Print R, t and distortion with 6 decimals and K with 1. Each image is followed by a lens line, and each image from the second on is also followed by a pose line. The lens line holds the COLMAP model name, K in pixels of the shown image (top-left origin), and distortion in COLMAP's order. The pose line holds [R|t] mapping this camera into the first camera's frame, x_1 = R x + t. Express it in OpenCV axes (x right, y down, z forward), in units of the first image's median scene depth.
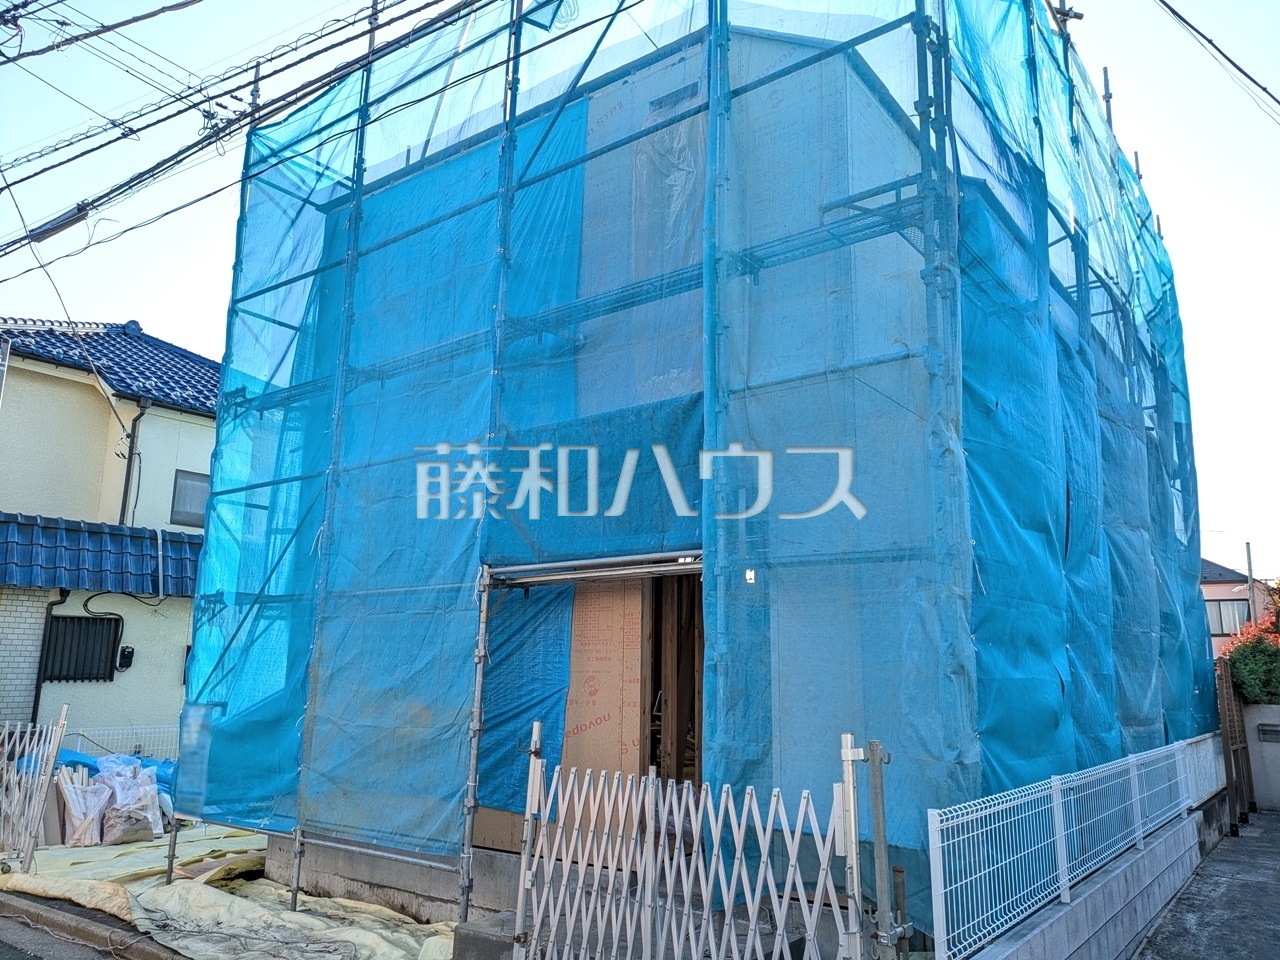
lens RADIAL K [[937.6, 0, 641.3], [0, 937.6, 489.4], [0, 0, 1]] dist [0.064273, -0.044391]
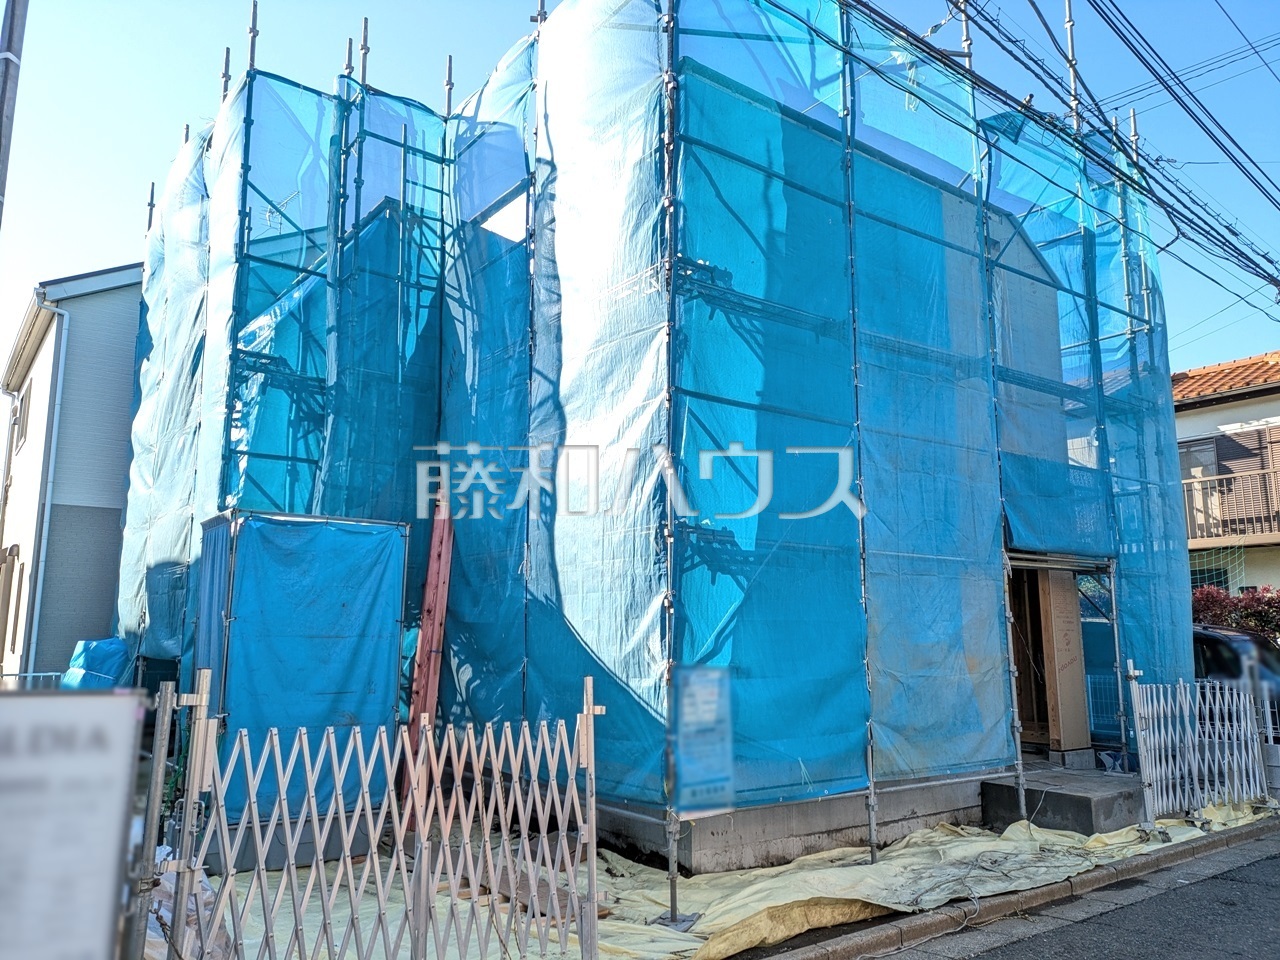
lens RADIAL K [[937.6, 0, 641.3], [0, 937.6, 489.4], [0, 0, 1]] dist [0.064273, -0.044391]
pose [[0.269942, 0.126546, 0.954525, -1.426667], [-0.208751, 0.975440, -0.070283, 0.180057], [-0.939976, -0.180286, 0.289729, 1.013264]]
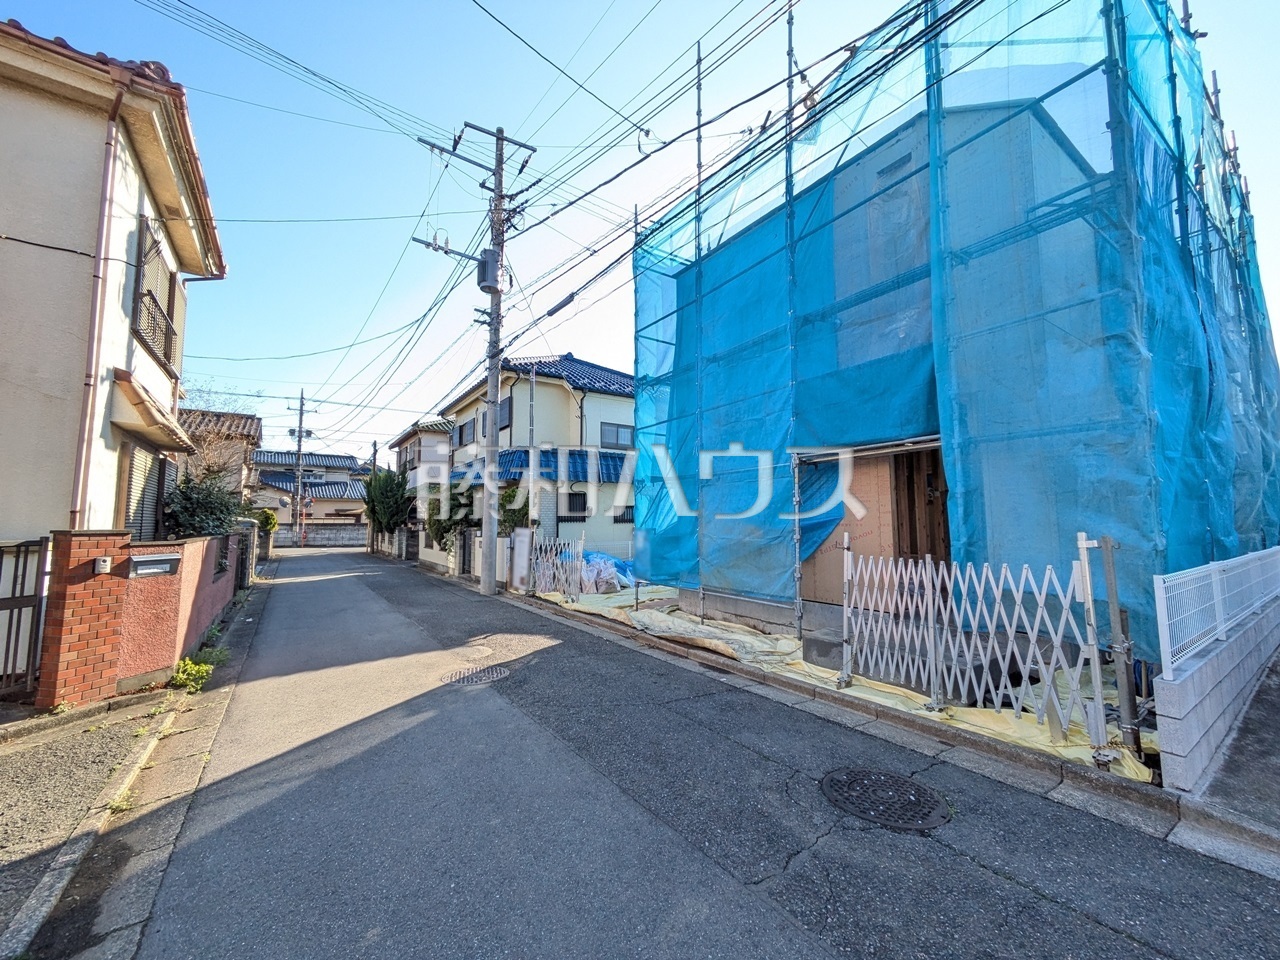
lens RADIAL K [[502.1, 0, 642.5], [0, 502.1, 481.2], [0, 0, 1]] dist [0.008292, -0.000071]
pose [[0.946501, -0.043159, -0.319802, -0.124248], [0.078999, 0.991851, 0.099954, 0.011076], [0.312882, -0.119871, 0.942197, -0.036729]]
